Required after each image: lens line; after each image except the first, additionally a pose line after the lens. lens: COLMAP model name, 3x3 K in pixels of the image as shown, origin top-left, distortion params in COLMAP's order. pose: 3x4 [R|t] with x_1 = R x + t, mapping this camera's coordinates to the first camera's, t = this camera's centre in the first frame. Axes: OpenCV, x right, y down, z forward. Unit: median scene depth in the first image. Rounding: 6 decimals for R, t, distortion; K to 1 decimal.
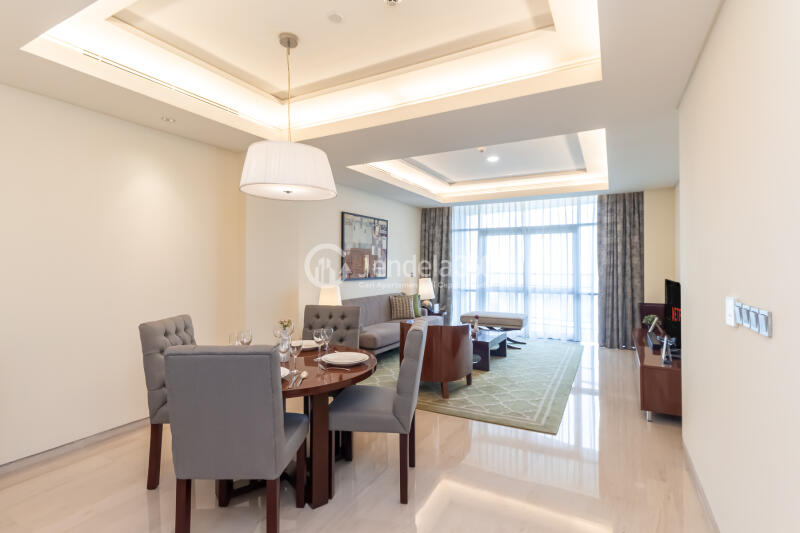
lens RADIAL K [[405.6, 0, 394.4], [0, 405.6, 264.0], [0, 0, 1]] dist [-0.007943, -0.000819]
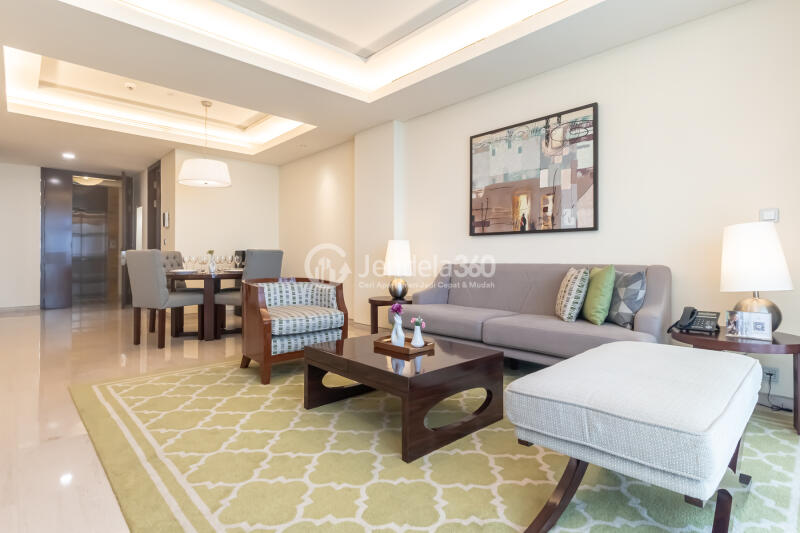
lens RADIAL K [[405.6, 0, 389.6], [0, 405.6, 252.2], [0, 0, 1]] dist [-0.007943, -0.000819]
pose [[-0.331028, -0.003441, -0.943615, 0.514962], [0.004778, 0.999974, -0.005323, 0.064391], [0.943609, -0.006271, -0.331003, 0.988084]]
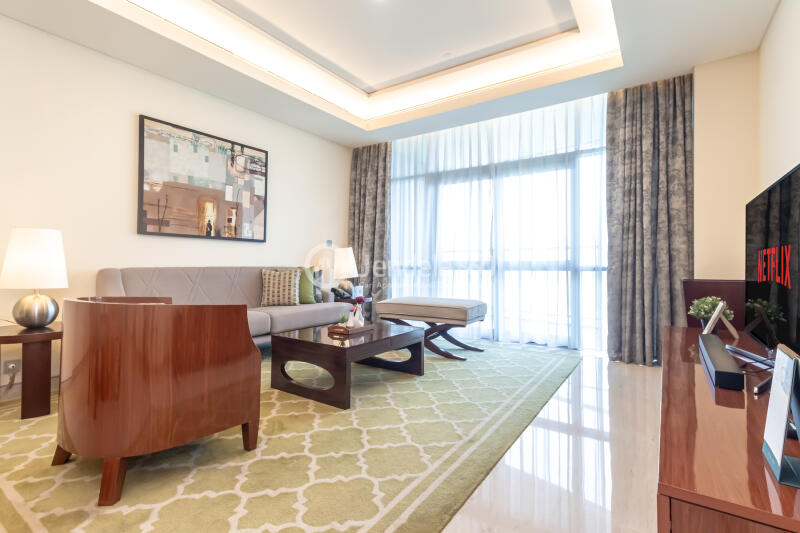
lens RADIAL K [[396.7, 0, 404.1], [0, 396.7, 264.7], [0, 0, 1]] dist [0.002538, -0.000188]
pose [[0.996912, 0.006759, -0.078241, 0.261754], [-0.006973, 0.999973, -0.002466, 0.074417], [0.078222, 0.003004, 0.996931, 0.421182]]
